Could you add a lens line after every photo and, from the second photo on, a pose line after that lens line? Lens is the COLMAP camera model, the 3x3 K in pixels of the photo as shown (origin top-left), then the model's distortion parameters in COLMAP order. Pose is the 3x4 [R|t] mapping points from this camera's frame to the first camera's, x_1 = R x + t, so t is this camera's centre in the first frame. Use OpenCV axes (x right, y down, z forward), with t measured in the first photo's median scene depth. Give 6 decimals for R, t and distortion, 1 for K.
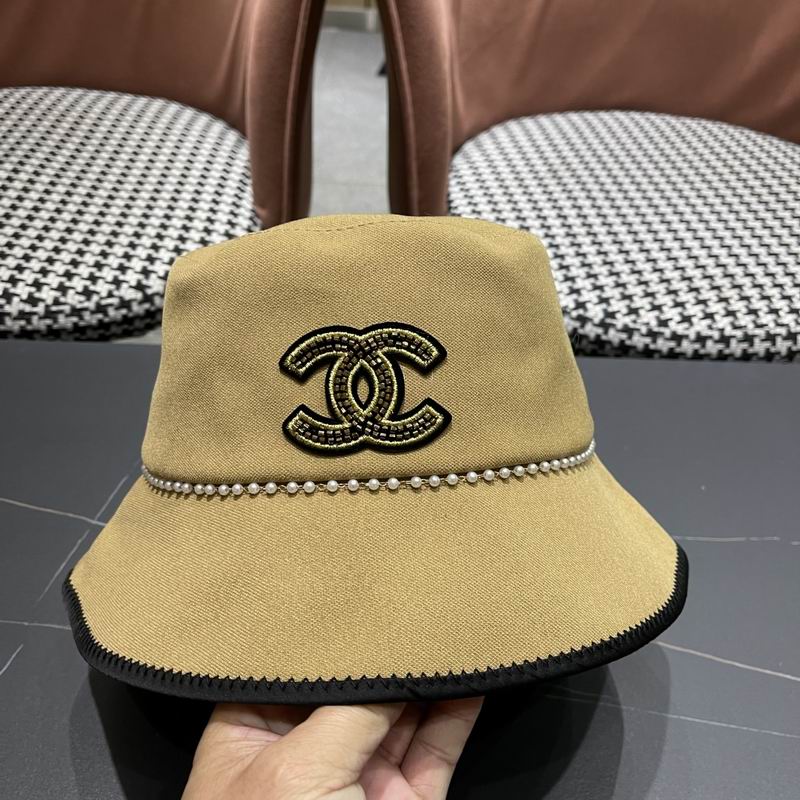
lens RADIAL K [[837.3, 0, 397.3], [0, 837.3, 405.1], [0, 0, 1]] dist [0.014528, 0.000000]
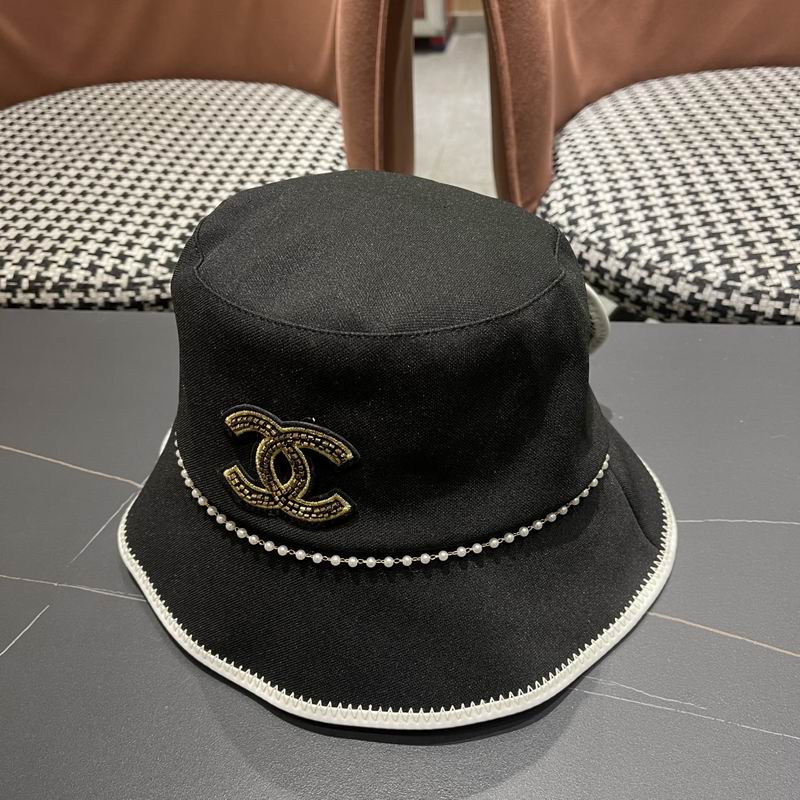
lens RADIAL K [[837.3, 0, 408.3], [0, 837.3, 412.4], [0, 0, 1]] dist [0.014528, 0.000000]
pose [[0.984315, 0.008501, -0.176217, 0.076944], [-0.011688, 0.999786, -0.017055, 0.051378], [0.176034, 0.018847, 0.984204, 0.088515]]
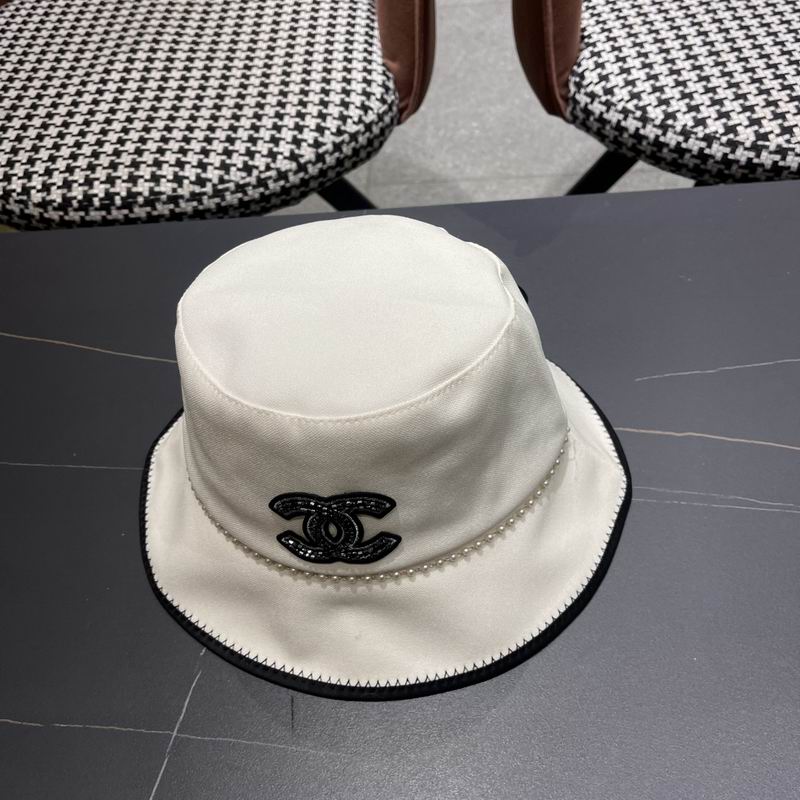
lens RADIAL K [[837.3, 0, 390.4], [0, 837.3, 400.8], [0, 0, 1]] dist [0.014528, 0.000000]
pose [[0.991204, -0.070646, -0.111911, -0.091746], [0.090972, 0.977858, 0.188460, -0.029693], [0.096119, -0.196983, 0.975684, -0.072326]]
